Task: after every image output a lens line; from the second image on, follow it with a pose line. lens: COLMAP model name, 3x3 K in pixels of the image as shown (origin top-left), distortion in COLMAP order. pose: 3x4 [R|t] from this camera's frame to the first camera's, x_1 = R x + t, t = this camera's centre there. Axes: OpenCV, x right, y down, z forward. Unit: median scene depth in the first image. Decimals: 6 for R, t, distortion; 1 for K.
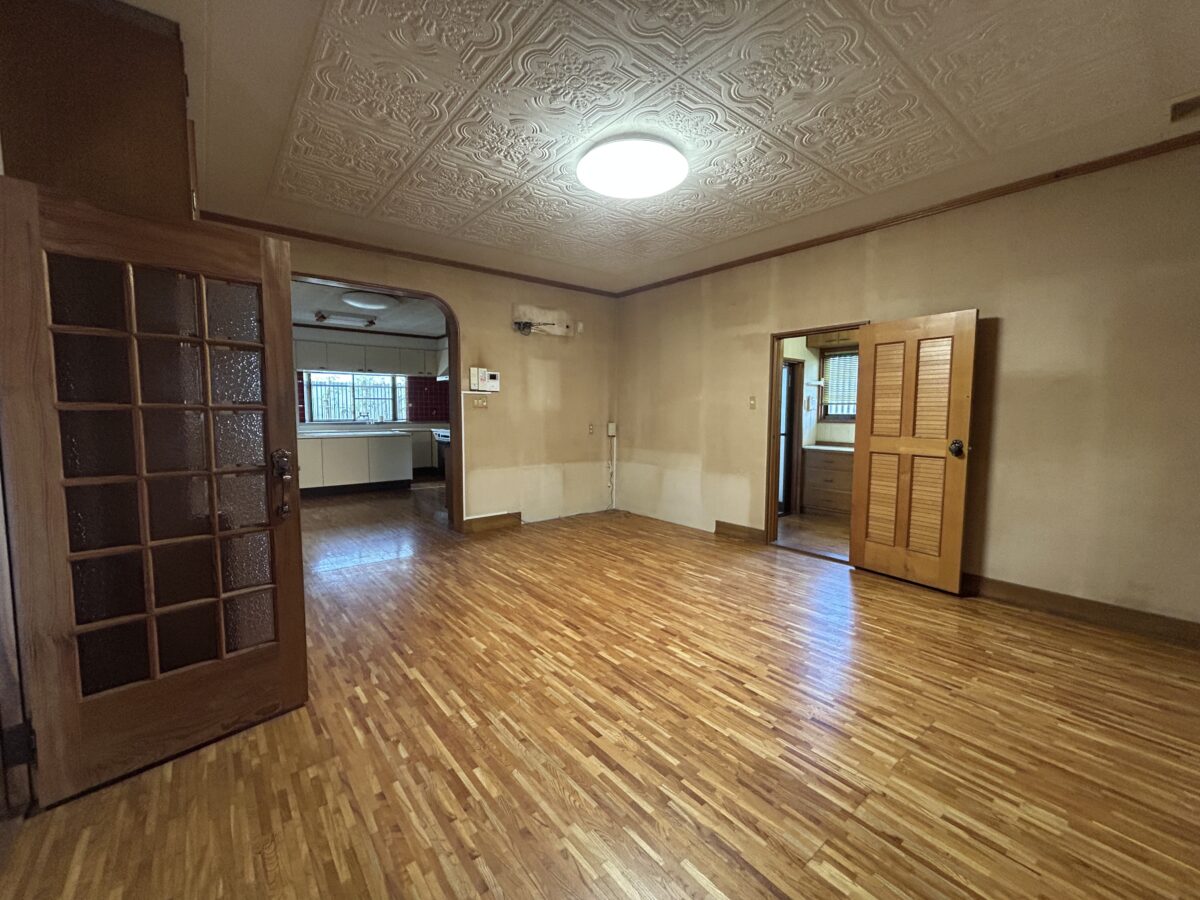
lens RADIAL K [[484.8, 0, 587.3], [0, 484.8, 448.0], [0, 0, 1]] dist [0.003775, -0.001281]
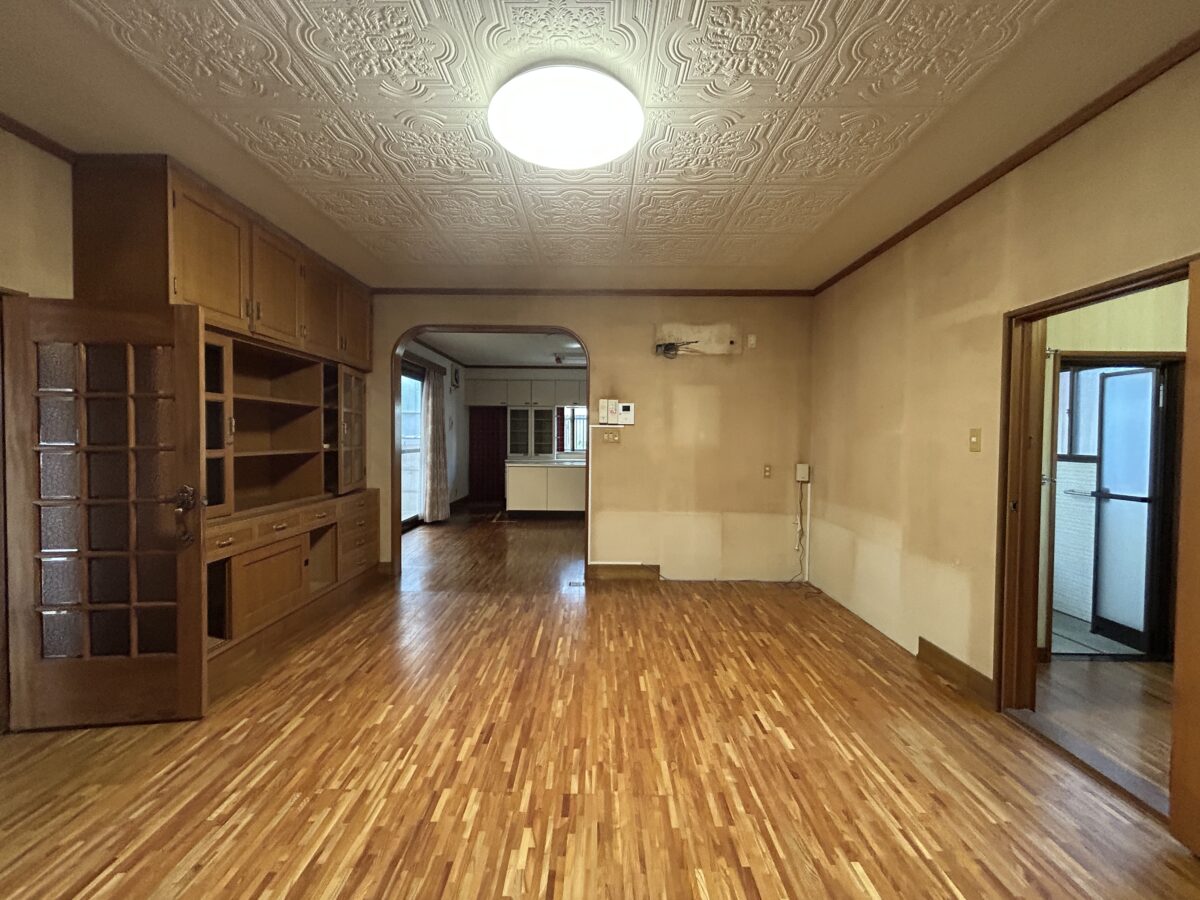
lens RADIAL K [[484.8, 0, 600.0], [0, 484.8, 447.8], [0, 0, 1]] dist [0.003775, -0.001281]
pose [[0.778684, 0.019226, -0.627122, 0.466921], [-0.055762, 0.997696, -0.038652, -0.052465], [0.624934, 0.065068, 0.777962, 0.394028]]
